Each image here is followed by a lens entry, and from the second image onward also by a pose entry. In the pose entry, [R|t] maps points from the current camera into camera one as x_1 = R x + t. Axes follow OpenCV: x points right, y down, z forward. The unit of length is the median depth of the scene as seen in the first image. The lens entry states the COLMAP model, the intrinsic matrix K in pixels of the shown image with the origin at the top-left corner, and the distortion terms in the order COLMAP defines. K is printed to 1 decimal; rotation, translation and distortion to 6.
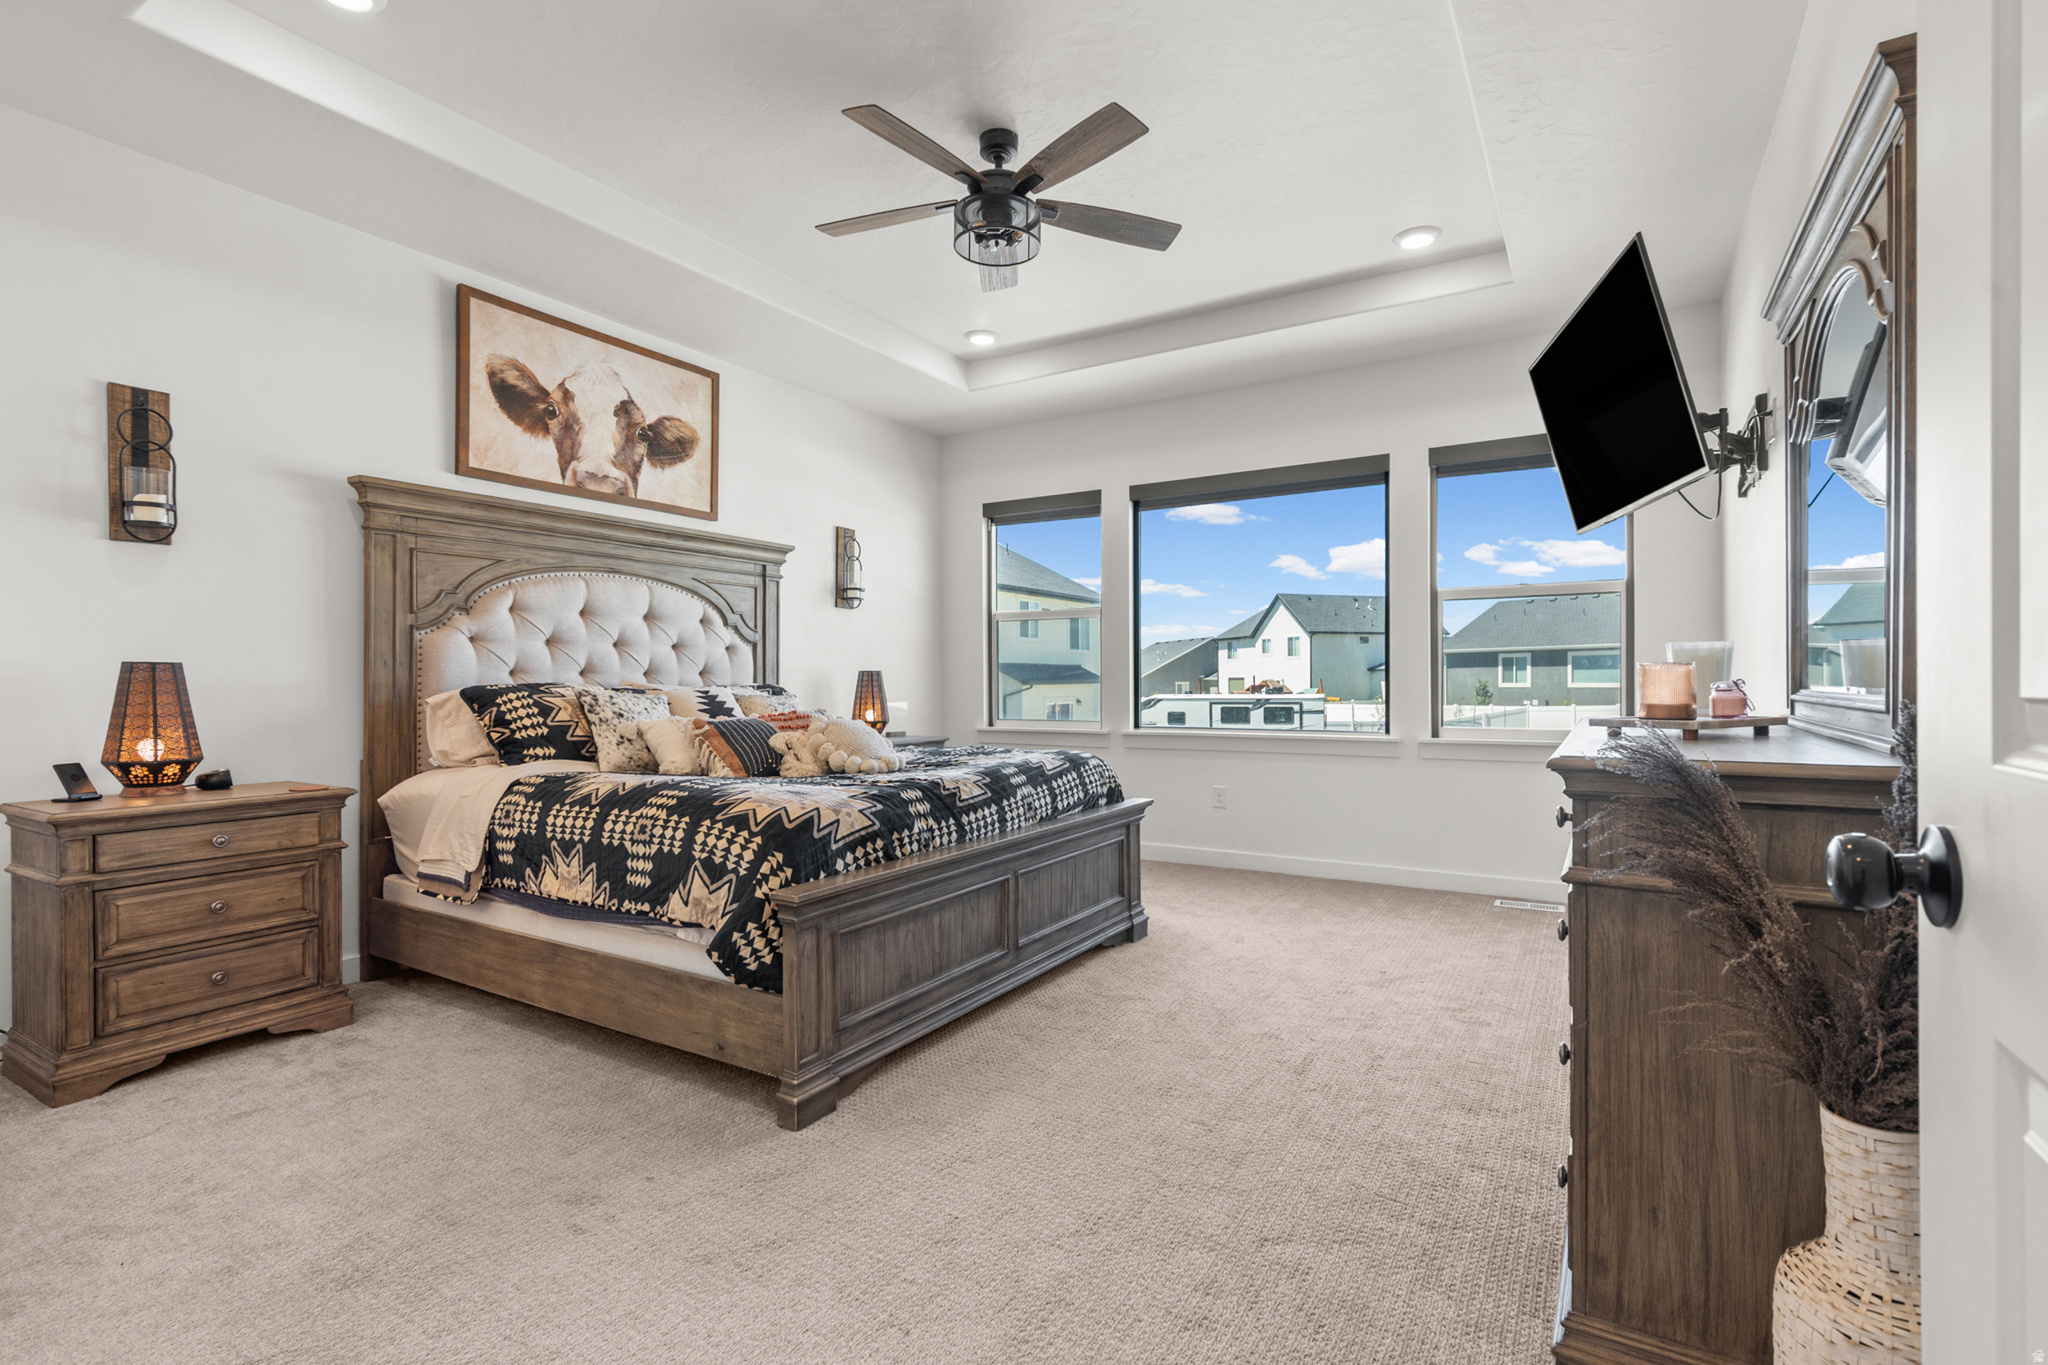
lens RADIAL K [[975.0, 0, 959.8], [0, 975.0, 677.0], [0, 0, 1]] dist [0.001046, -0.000241]
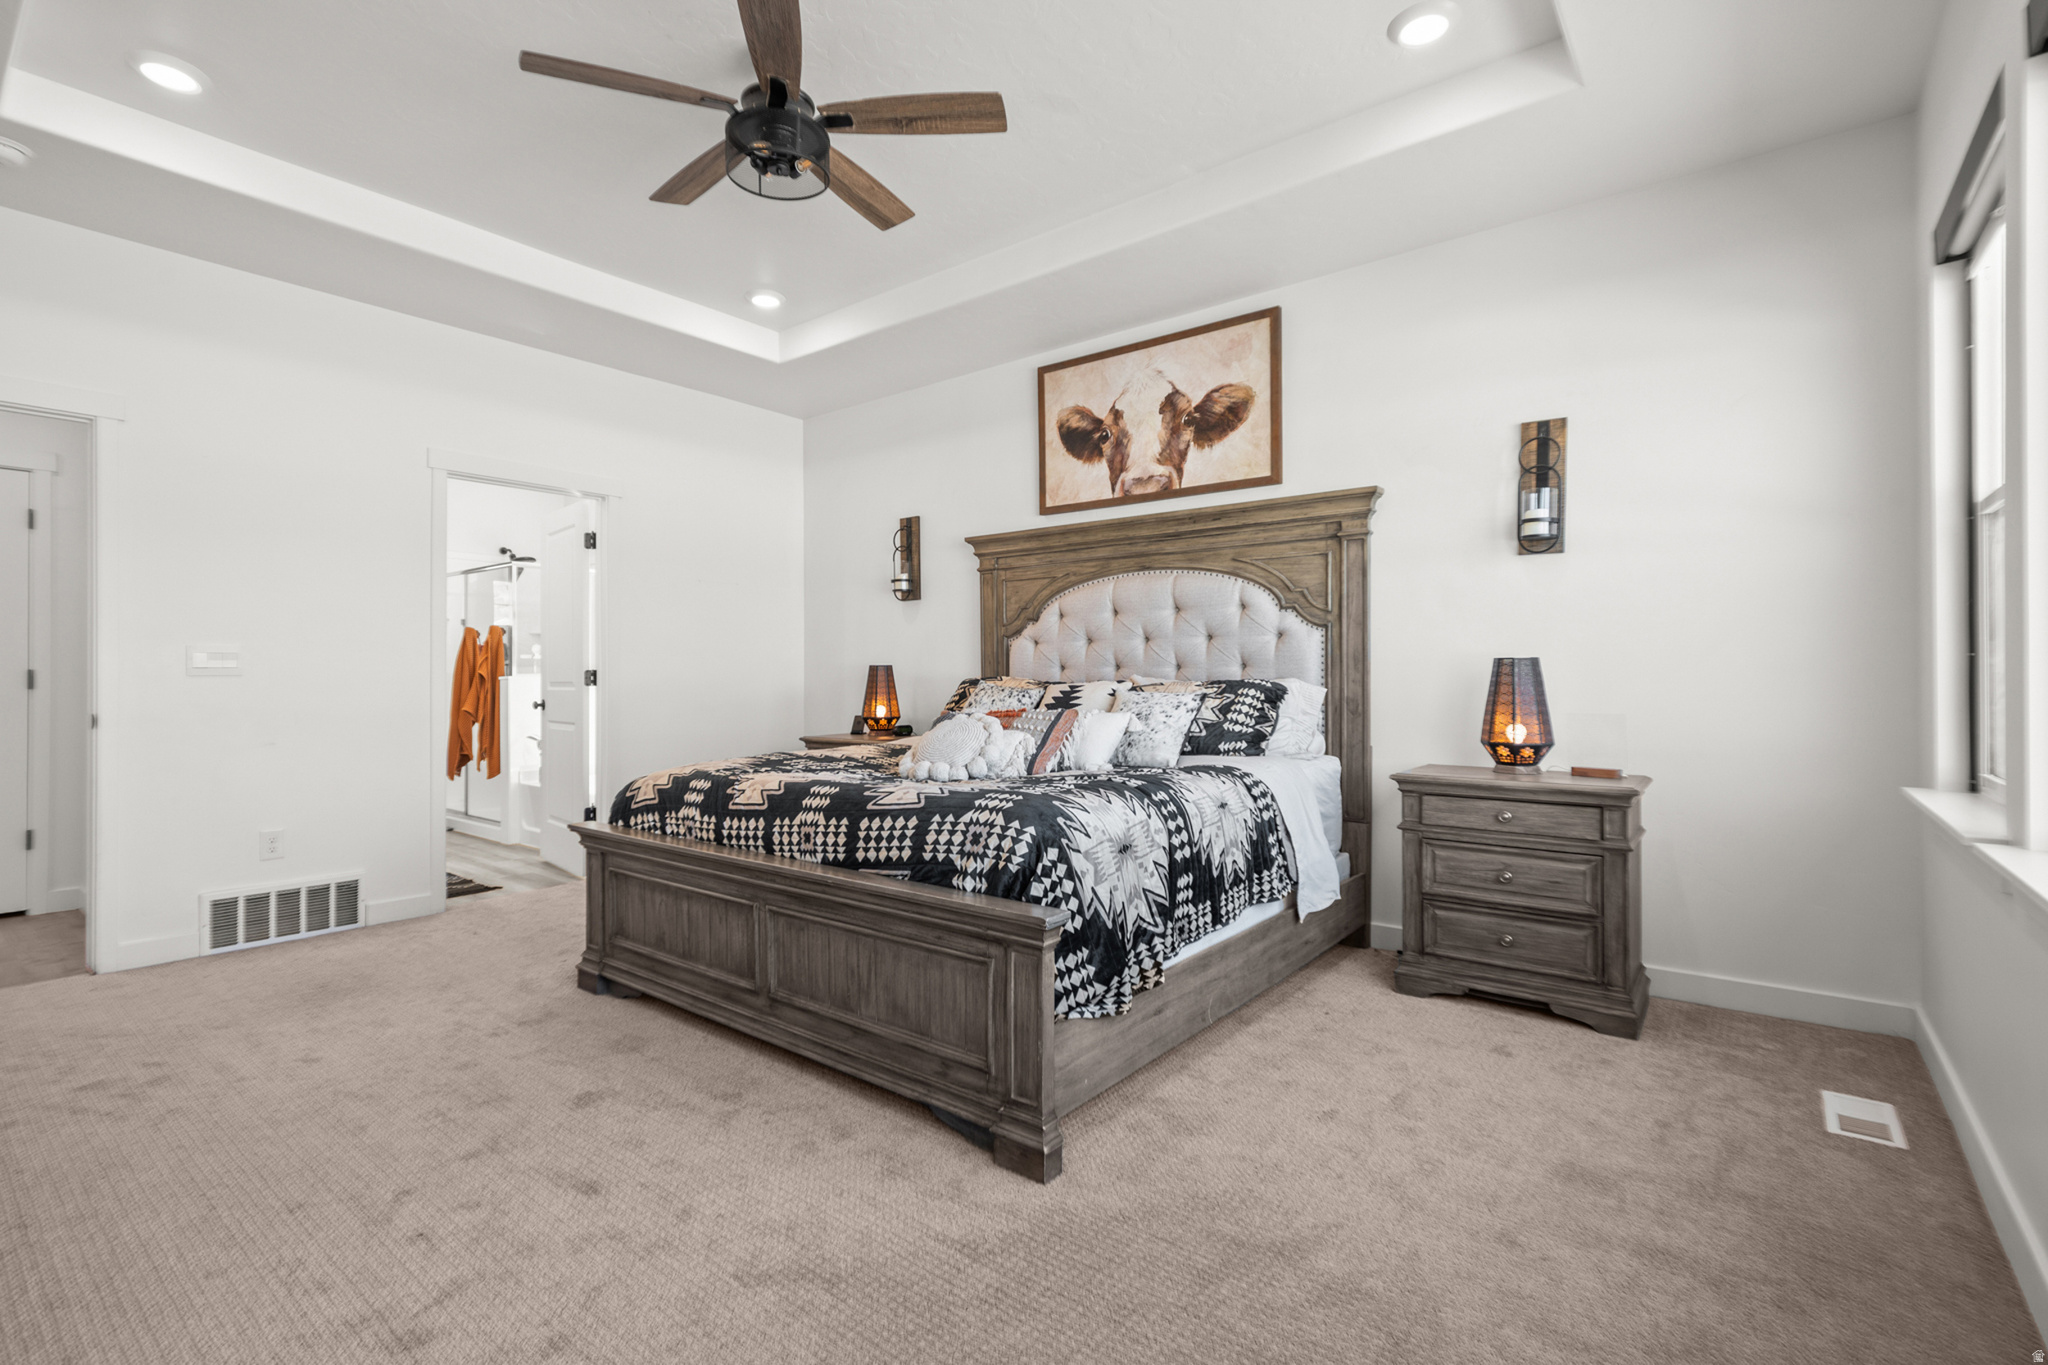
lens RADIAL K [[939.5, 0, 1018.7], [0, 939.5, 651.6], [0, 0, 1]] dist [-0.001872, -0.001388]
pose [[-0.093105, -0.023249, -0.995385, 0.630564], [0.005842, 0.999697, -0.023896, 0.000667], [0.995639, -0.008040, -0.092941, 0.955784]]
